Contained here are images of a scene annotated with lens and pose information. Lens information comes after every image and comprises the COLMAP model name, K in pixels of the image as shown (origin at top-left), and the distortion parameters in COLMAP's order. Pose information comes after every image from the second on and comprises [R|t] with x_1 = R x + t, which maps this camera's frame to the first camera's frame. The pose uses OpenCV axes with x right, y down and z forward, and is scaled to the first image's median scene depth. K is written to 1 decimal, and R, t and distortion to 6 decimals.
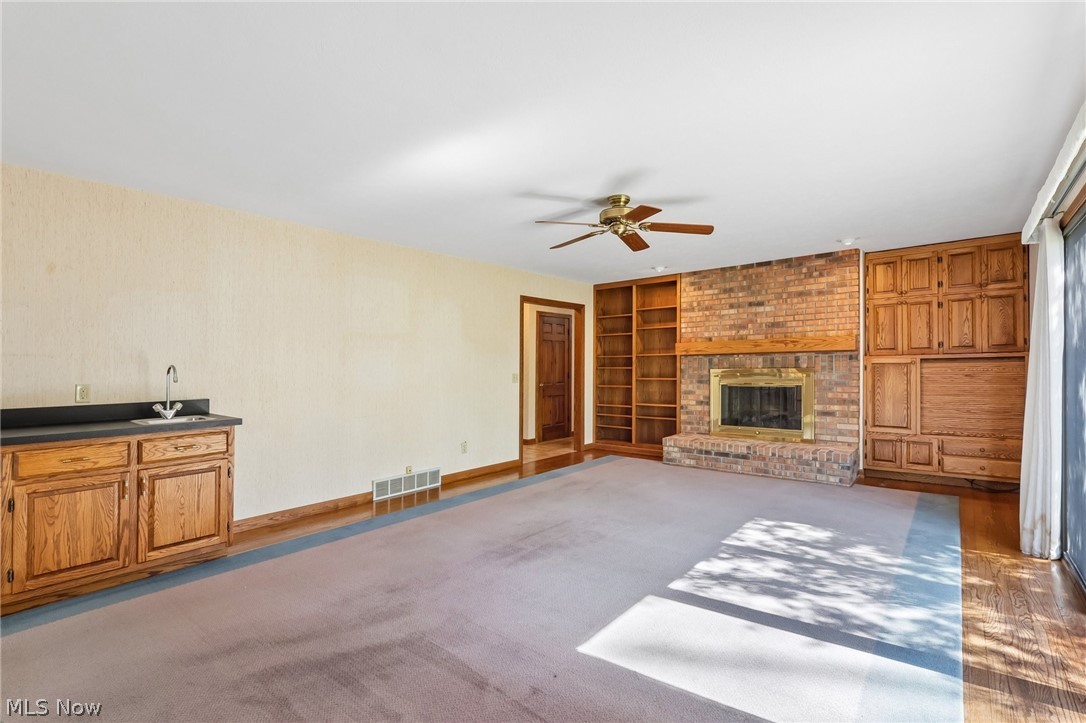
lens RADIAL K [[505.8, 0, 540.4], [0, 505.8, 364.1], [0, 0, 1]] dist [0.000175, 0.000076]
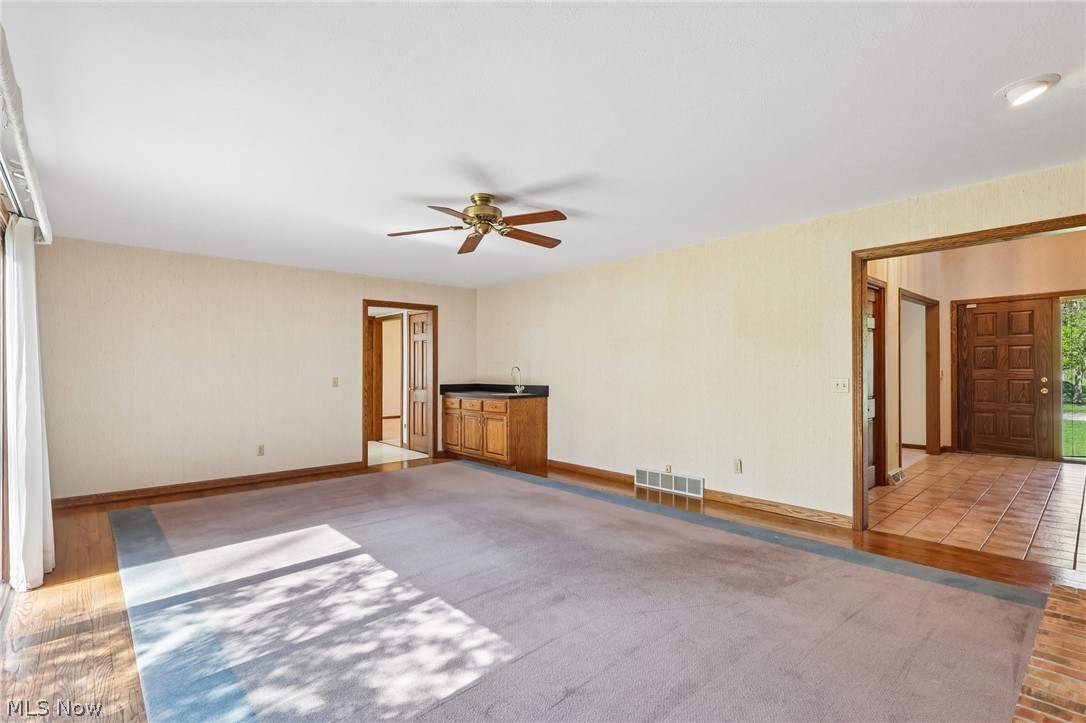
lens RADIAL K [[505.8, 0, 540.4], [0, 505.8, 364.1], [0, 0, 1]] dist [0.000175, 0.000076]
pose [[-0.146872, 0.006827, -0.989132, 1.109851], [0.015976, 0.999862, 0.004529, -0.013139], [0.989026, -0.015137, -0.146961, 1.285302]]
